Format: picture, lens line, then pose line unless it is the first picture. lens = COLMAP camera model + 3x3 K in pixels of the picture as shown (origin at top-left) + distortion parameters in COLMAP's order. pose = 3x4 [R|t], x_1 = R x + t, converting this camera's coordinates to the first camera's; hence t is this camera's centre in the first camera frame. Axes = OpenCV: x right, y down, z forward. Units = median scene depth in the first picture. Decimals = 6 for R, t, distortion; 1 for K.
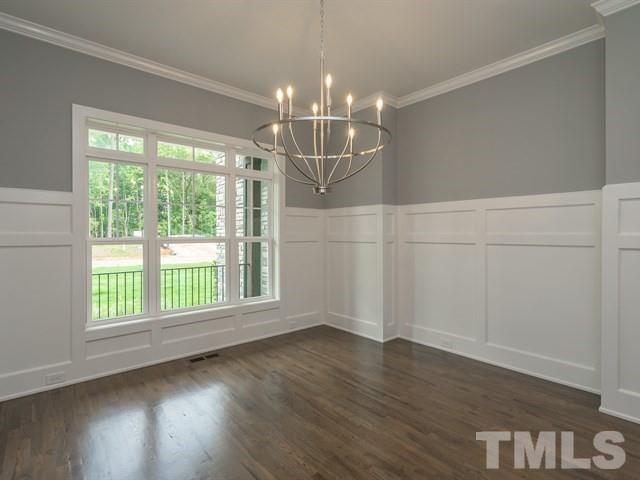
lens RADIAL K [[336.7, 0, 320.0], [0, 336.7, 240.0], [0, 0, 1]] dist [-0.000938, -0.000194]
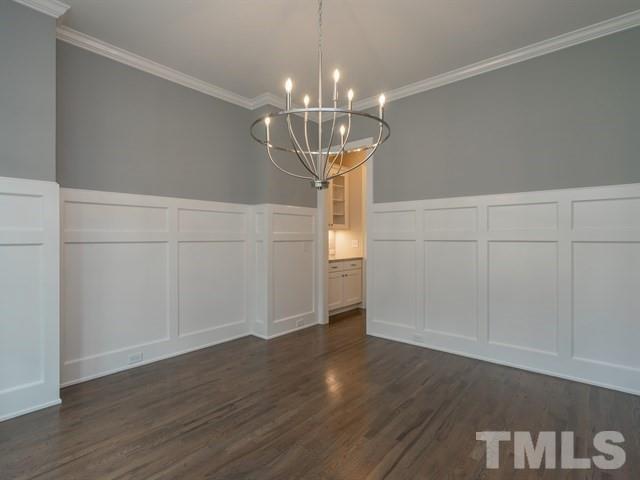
lens RADIAL K [[328.3, 0, 320.0], [0, 328.3, 240.0], [0, 0, 1]] dist [0.002037, 0.000347]
pose [[-0.184339, -0.002748, 0.982859, -0.769913], [0.004240, 0.999985, 0.003591, -0.001668], [-0.982854, 0.004829, -0.184324, 0.943348]]
